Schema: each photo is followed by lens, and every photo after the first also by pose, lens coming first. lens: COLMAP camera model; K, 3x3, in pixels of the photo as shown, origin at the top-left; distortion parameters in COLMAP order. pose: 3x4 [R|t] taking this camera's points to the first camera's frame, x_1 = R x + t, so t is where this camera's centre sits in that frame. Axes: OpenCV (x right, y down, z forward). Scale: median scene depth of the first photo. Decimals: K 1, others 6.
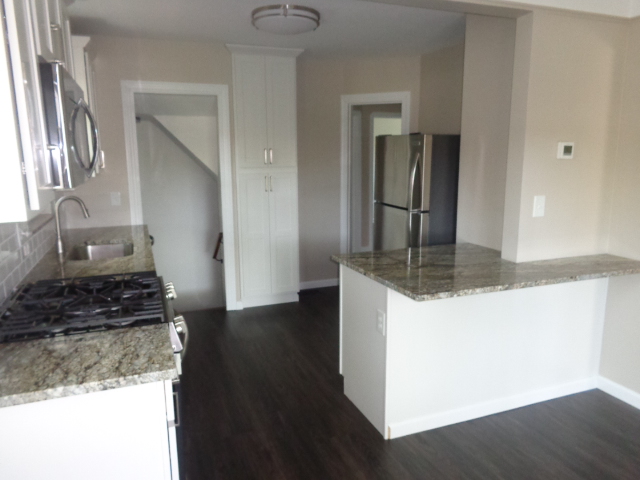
lens RADIAL K [[480.6, 0, 320.0], [0, 480.6, 240.0], [0, 0, 1]] dist [0.001766, 0.002149]
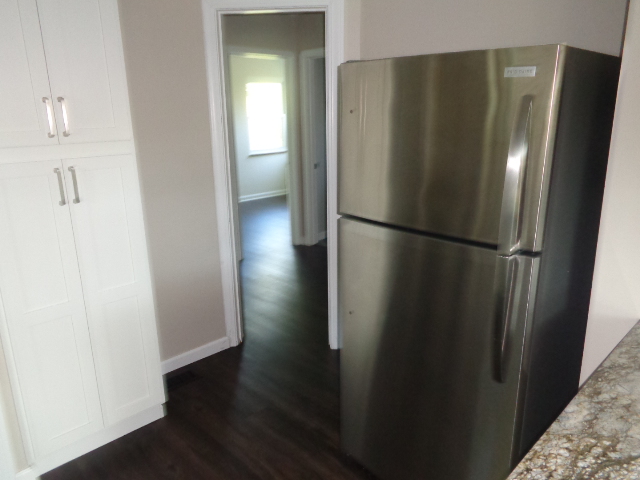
lens RADIAL K [[480.6, 0, 320.0], [0, 480.6, 240.0], [0, 0, 1]] dist [0.001766, 0.002149]
pose [[0.925434, -0.109067, 0.362872, -0.063617], [0.077722, 0.991954, 0.099932, -0.098538], [-0.370851, -0.064278, 0.926465, 0.555327]]
